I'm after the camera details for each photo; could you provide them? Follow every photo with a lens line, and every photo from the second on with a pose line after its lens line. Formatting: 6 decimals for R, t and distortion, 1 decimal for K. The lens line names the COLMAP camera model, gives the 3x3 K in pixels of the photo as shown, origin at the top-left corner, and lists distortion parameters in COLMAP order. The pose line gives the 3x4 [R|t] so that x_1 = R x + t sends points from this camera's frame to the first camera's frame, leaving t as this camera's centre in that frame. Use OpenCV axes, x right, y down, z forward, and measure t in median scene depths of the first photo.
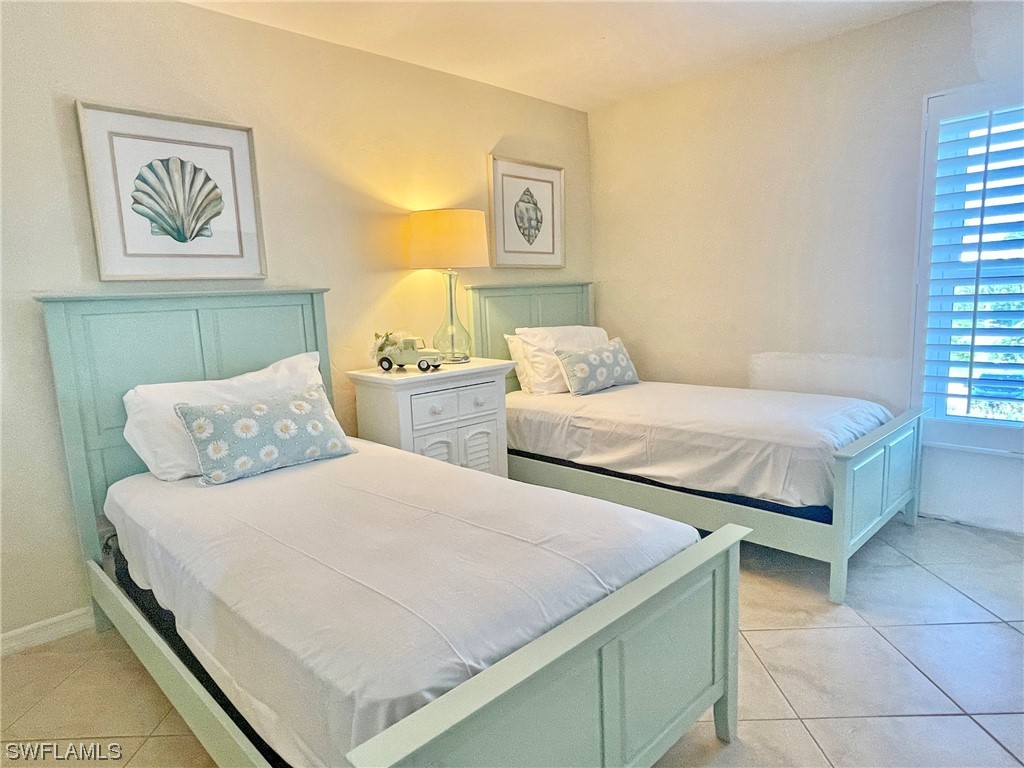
lens RADIAL K [[606.5, 0, 513.7], [0, 606.5, 385.3], [0, 0, 1]] dist [-0.004022, 0.000644]
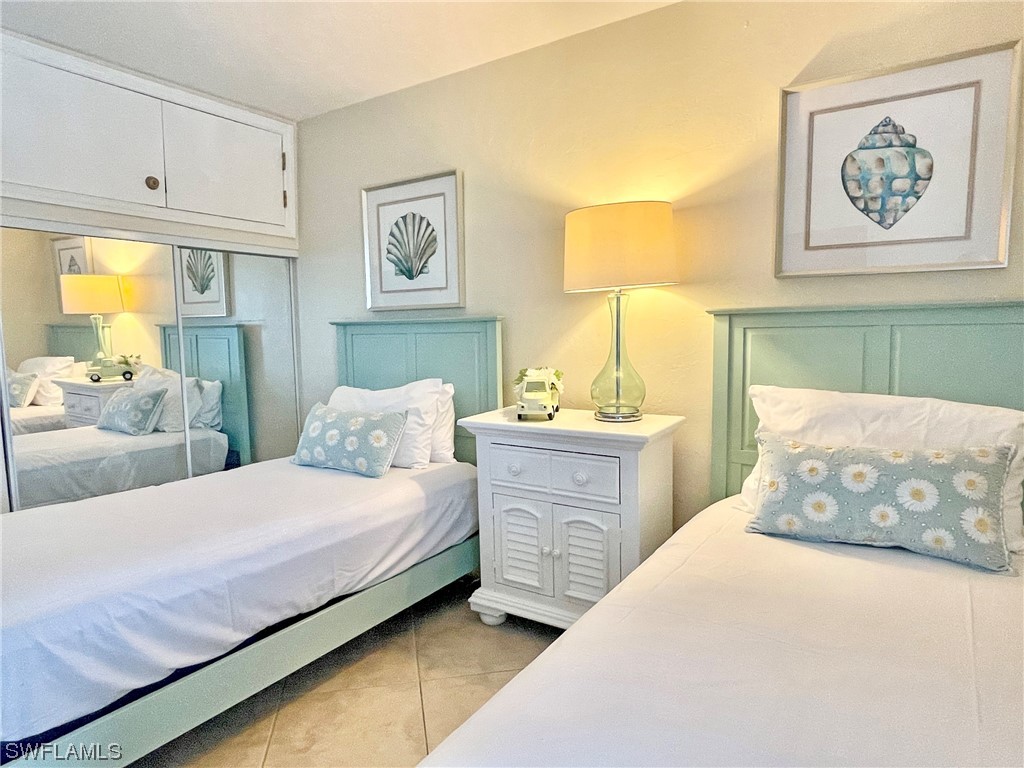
lens RADIAL K [[606.5, 0, 514.0], [0, 606.5, 387.7], [0, 0, 1]] dist [-0.004022, 0.000644]
pose [[0.224731, 0.130841, -0.965596, 0.716481], [-0.134393, 0.985636, 0.102278, -0.168124], [0.965108, 0.106784, 0.239087, 0.904309]]
